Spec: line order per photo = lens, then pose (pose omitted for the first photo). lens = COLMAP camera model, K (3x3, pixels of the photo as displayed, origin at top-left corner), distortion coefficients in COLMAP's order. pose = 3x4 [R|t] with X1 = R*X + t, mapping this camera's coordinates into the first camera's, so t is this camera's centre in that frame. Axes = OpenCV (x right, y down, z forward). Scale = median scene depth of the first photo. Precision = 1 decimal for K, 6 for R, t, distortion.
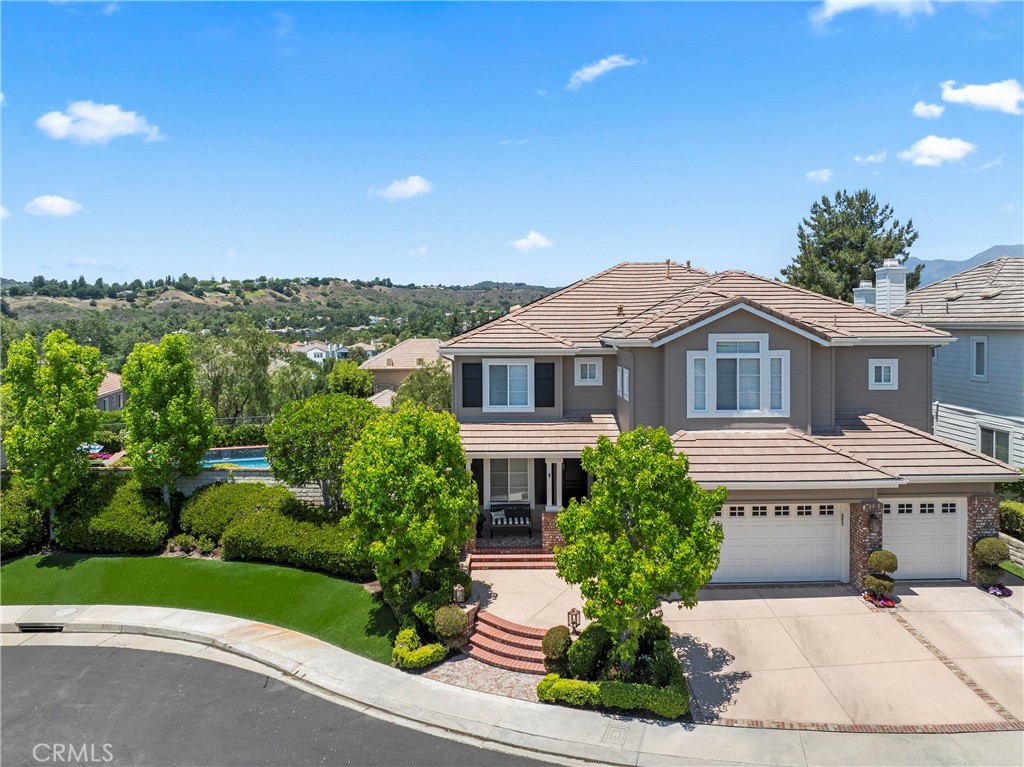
lens RADIAL K [[721.4, 0, 510.6], [0, 721.4, 381.1], [0, 0, 1]] dist [-0.032988, 0.010409]
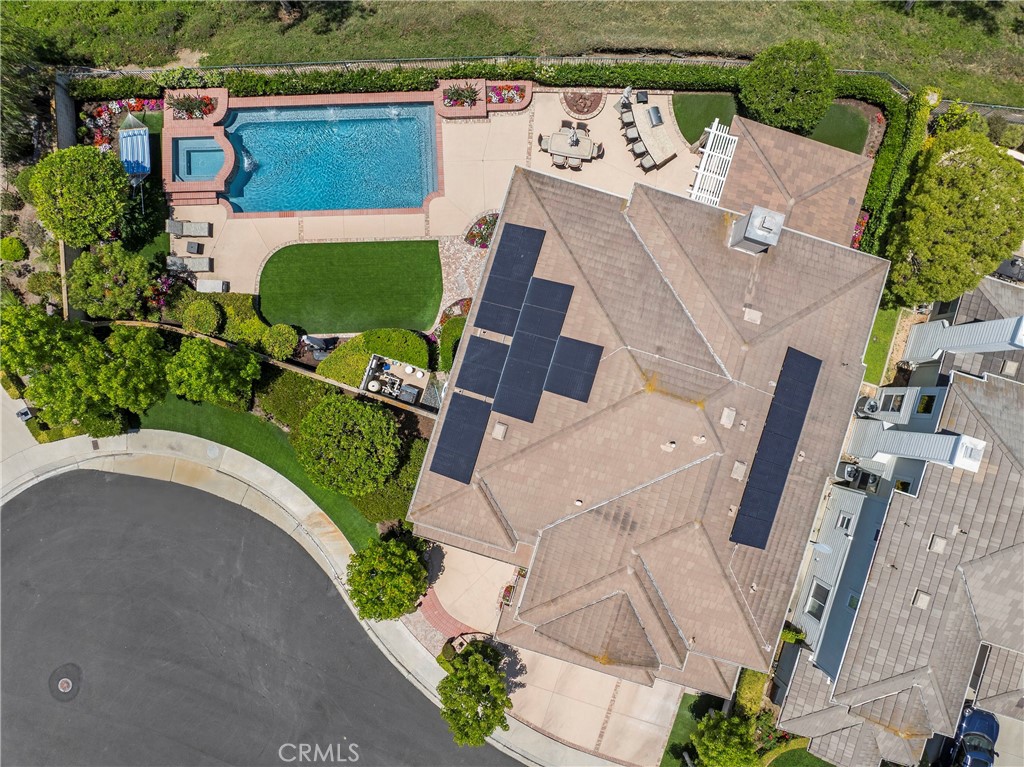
lens RADIAL K [[721.4, 0, 512.3], [0, 721.4, 383.2], [0, 0, 1]] dist [-0.032988, 0.010409]
pose [[0.955492, 0.295014, 0.001289, 0.004167], [-0.024903, 0.076300, 0.996774, -1.877973], [0.293964, -0.952442, 0.080250, 1.655344]]
